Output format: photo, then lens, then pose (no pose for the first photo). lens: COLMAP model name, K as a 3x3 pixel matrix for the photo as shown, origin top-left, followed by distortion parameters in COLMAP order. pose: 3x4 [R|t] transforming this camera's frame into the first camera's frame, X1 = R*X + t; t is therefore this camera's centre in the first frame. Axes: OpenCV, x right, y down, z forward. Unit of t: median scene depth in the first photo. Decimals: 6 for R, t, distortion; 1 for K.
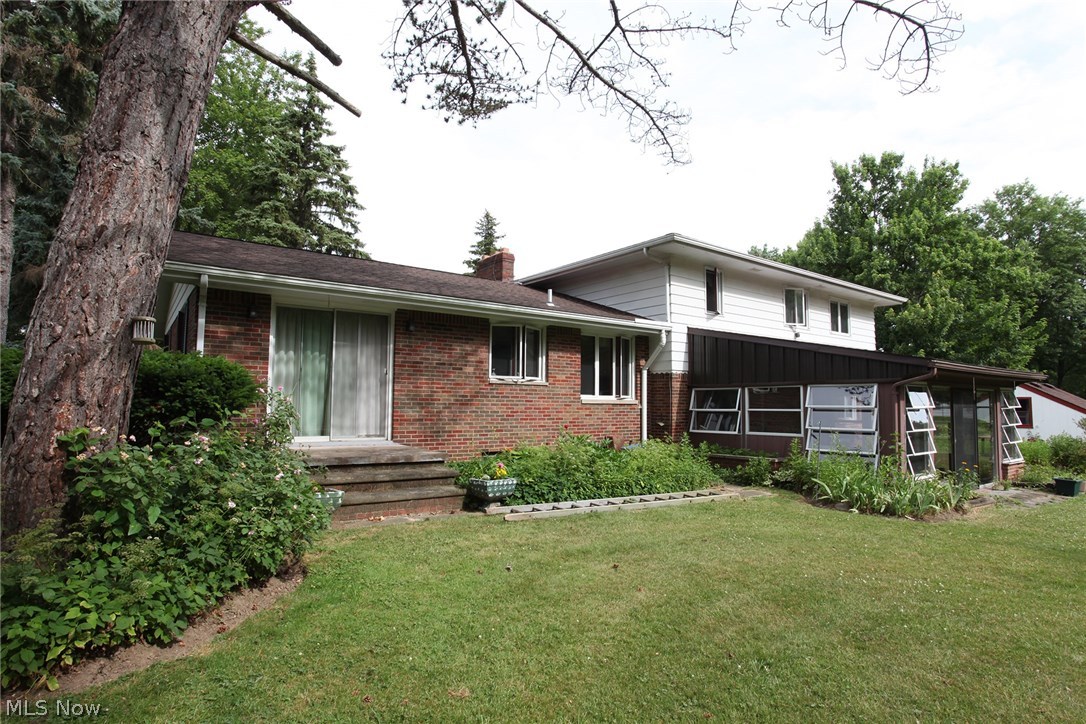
lens RADIAL K [[565.9, 0, 543.0], [0, 565.9, 362.0], [0, 0, 1]] dist [-0.045890, 0.001986]
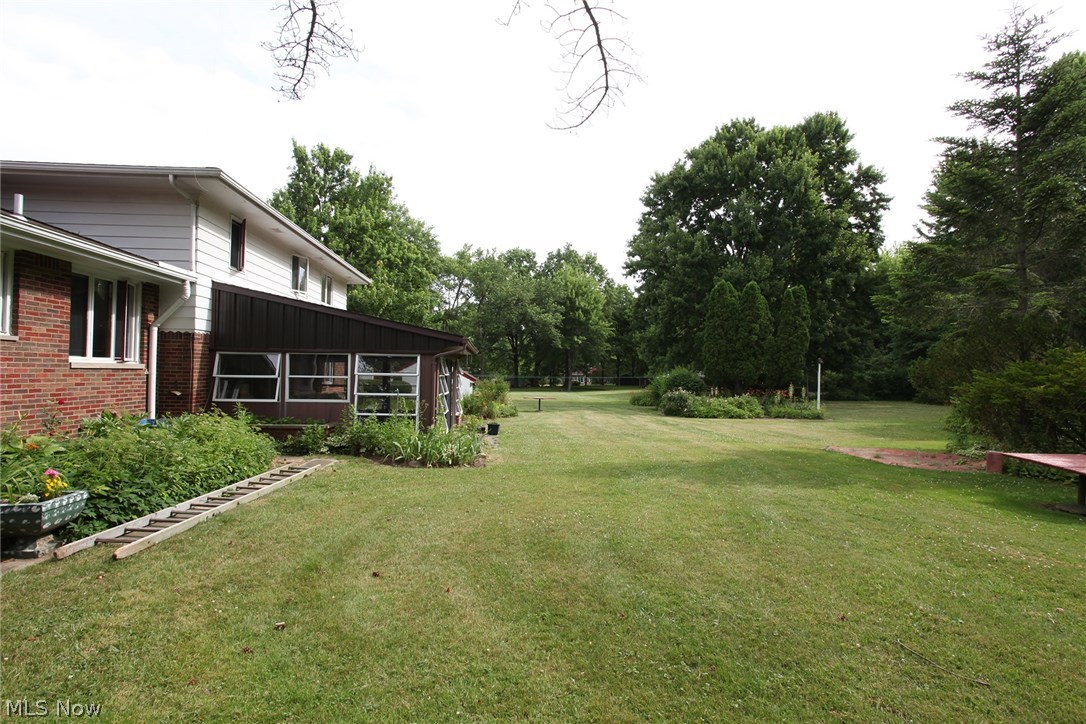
lens RADIAL K [[523.9, 0, 543.0], [0, 523.9, 362.0], [0, 0, 1]] dist [-0.073319, 0.028152]
pose [[0.524090, 0.017477, 0.851483, -0.145414], [-0.074014, 0.996941, 0.025093, 0.005419], [-0.848441, -0.076173, 0.523781, 0.154514]]
